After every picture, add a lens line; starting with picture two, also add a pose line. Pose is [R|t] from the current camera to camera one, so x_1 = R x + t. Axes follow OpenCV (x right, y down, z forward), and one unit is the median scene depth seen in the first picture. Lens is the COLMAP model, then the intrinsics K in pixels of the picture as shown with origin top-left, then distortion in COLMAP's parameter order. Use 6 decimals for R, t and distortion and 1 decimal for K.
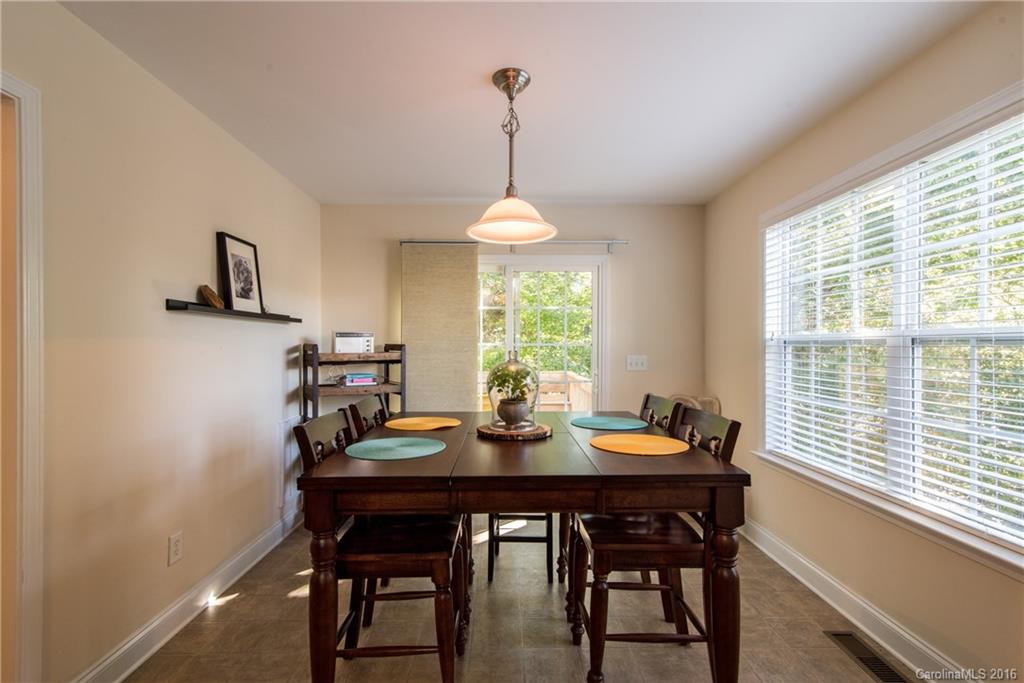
lens RADIAL K [[466.4, 0, 510.5], [0, 466.4, 345.9], [0, 0, 1]] dist [0.000966, 0.000042]
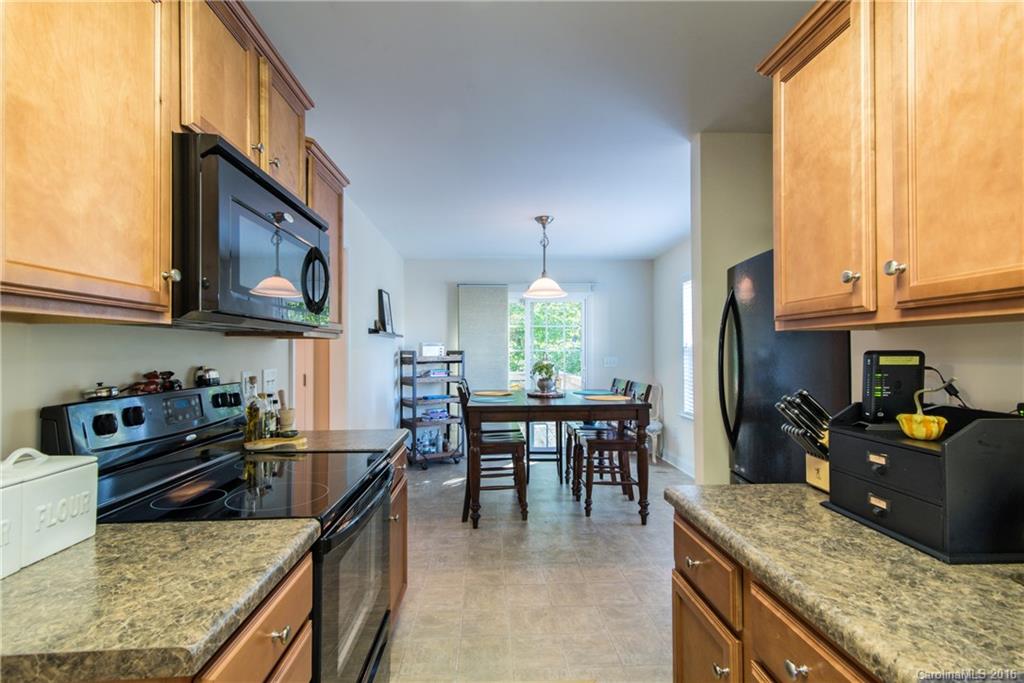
lens RADIAL K [[466.4, 0, 514.3], [0, 466.4, 343.7], [0, 0, 1]] dist [0.000966, 0.000042]
pose [[0.998906, -0.002659, 0.046680, -0.172766], [0.003423, 0.999861, -0.016303, -0.000588], [-0.046630, 0.016445, 0.998777, -0.767667]]
